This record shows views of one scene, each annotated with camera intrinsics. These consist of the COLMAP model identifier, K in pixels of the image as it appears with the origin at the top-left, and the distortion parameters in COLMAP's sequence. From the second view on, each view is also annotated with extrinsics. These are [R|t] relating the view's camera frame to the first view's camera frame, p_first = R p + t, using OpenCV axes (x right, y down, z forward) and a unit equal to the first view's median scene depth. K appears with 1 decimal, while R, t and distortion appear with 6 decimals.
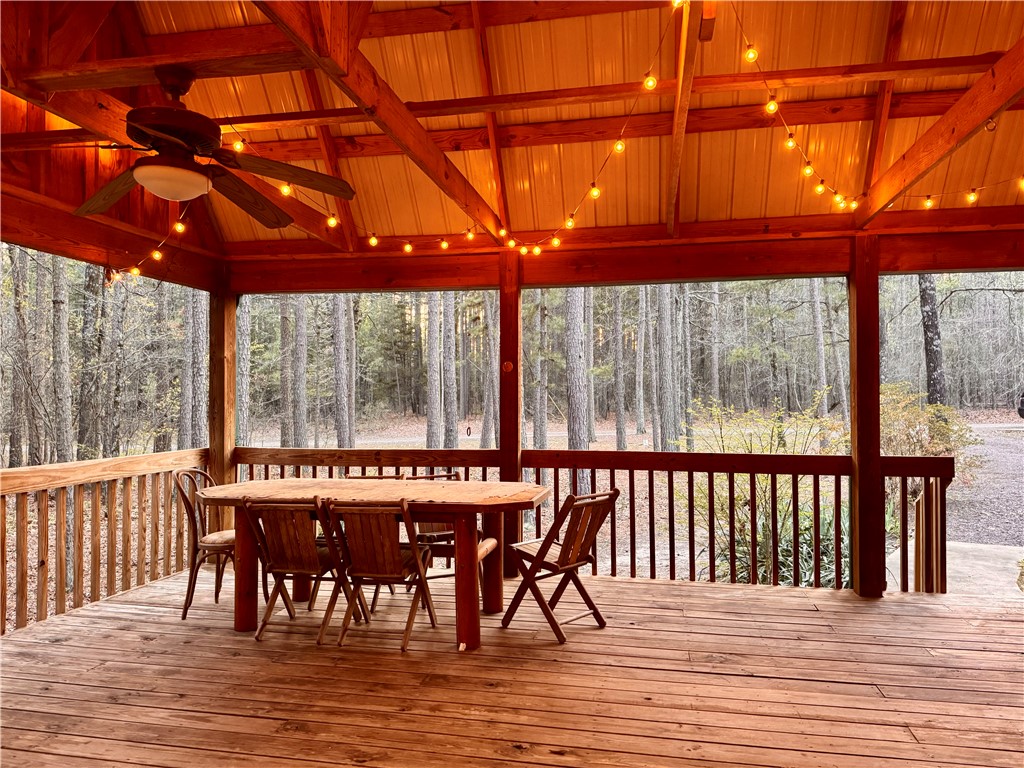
lens RADIAL K [[722.4, 0, 516.6], [0, 722.4, 386.0], [0, 0, 1]] dist [0.088024, -0.116534]
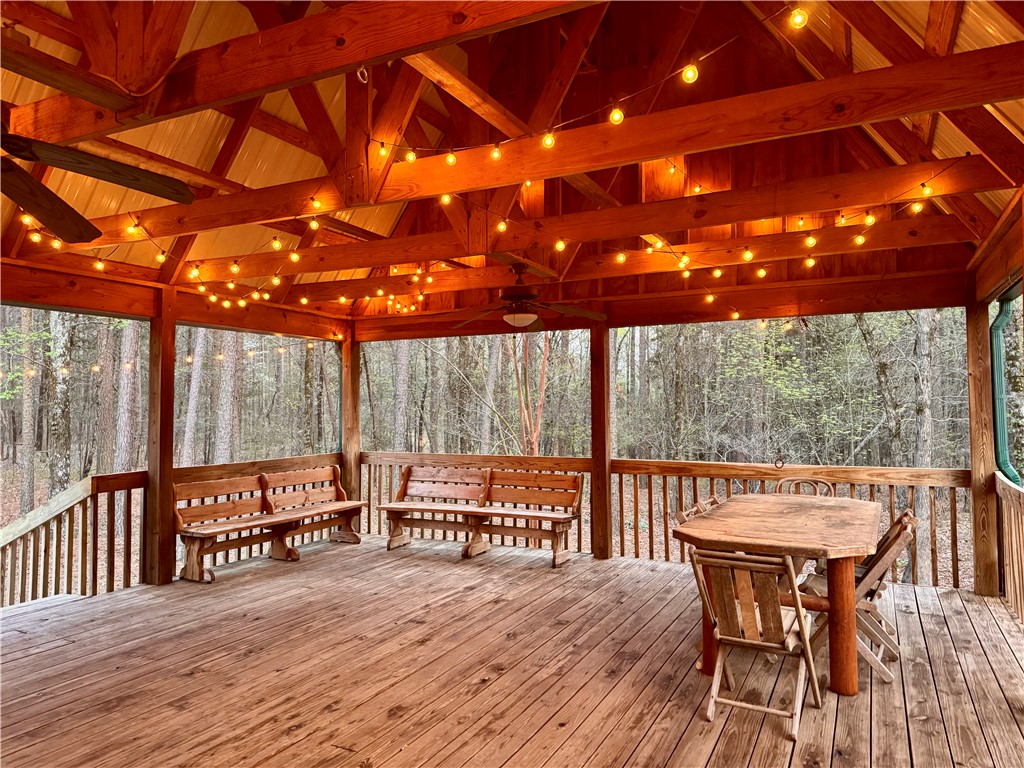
lens RADIAL K [[722.4, 0, 516.6], [0, 722.4, 386.0], [0, 0, 1]] dist [0.088024, -0.116534]
pose [[-0.249340, -0.020823, -0.968192, 1.084051], [0.016560, 0.999531, -0.025762, -0.022943], [0.968274, -0.022457, -0.248879, 1.082752]]
